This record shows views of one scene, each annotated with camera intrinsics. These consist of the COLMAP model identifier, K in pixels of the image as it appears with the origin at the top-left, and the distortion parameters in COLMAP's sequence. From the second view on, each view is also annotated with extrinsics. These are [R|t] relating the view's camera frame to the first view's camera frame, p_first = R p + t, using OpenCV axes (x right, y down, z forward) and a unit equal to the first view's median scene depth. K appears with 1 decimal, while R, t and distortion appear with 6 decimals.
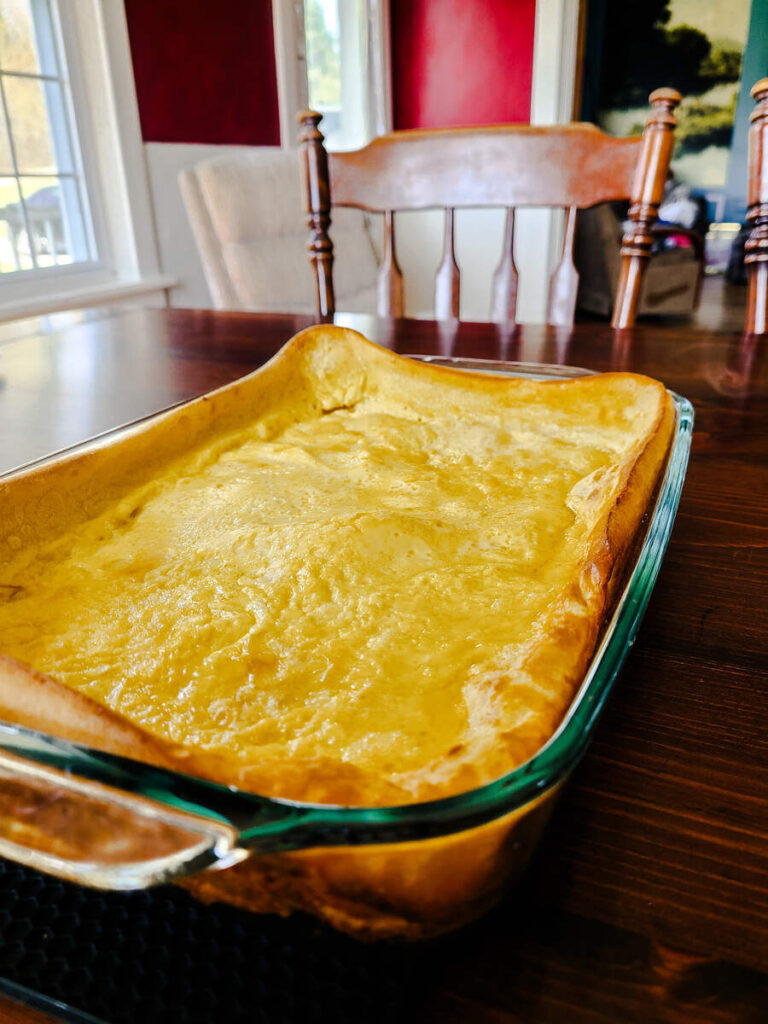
lens RADIAL K [[765.1, 0, 384.0], [0, 765.1, 512.0], [0, 0, 1]] dist [-0.012930, -0.005188]
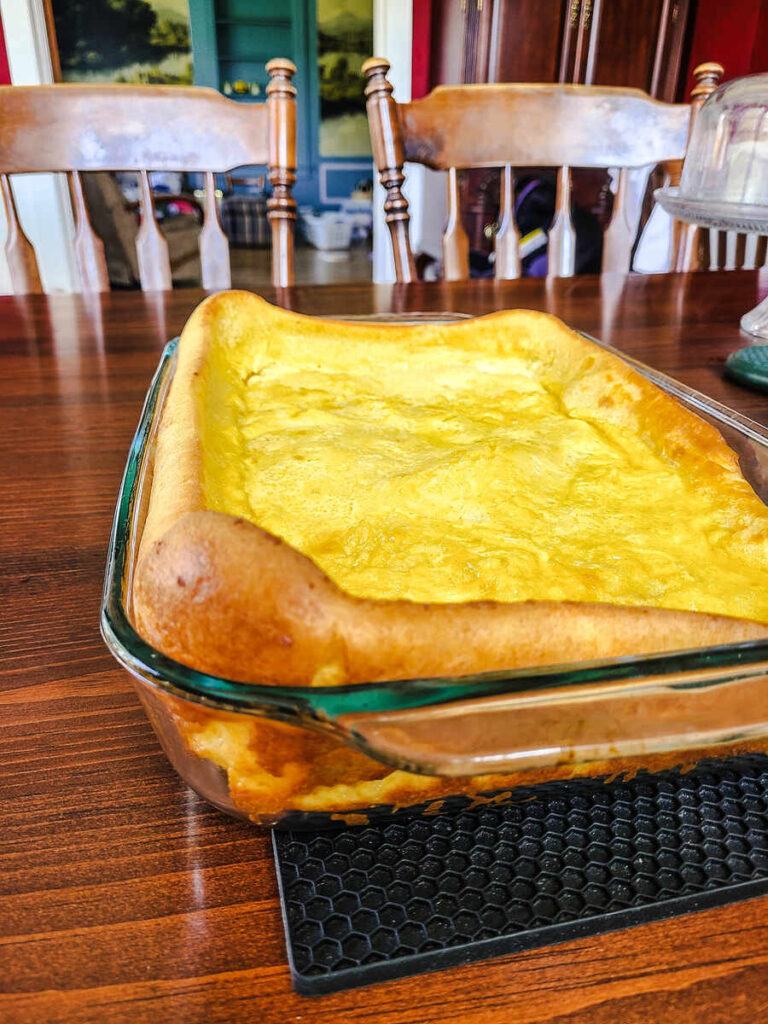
lens RADIAL K [[765.1, 0, 384.0], [0, 765.1, 512.0], [0, 0, 1]] dist [-0.012930, -0.005188]
pose [[0.816716, -0.222941, 0.532233, -0.481806], [0.202787, 0.974409, 0.096981, -0.027650], [-0.540233, 0.028724, 0.841025, 0.096640]]
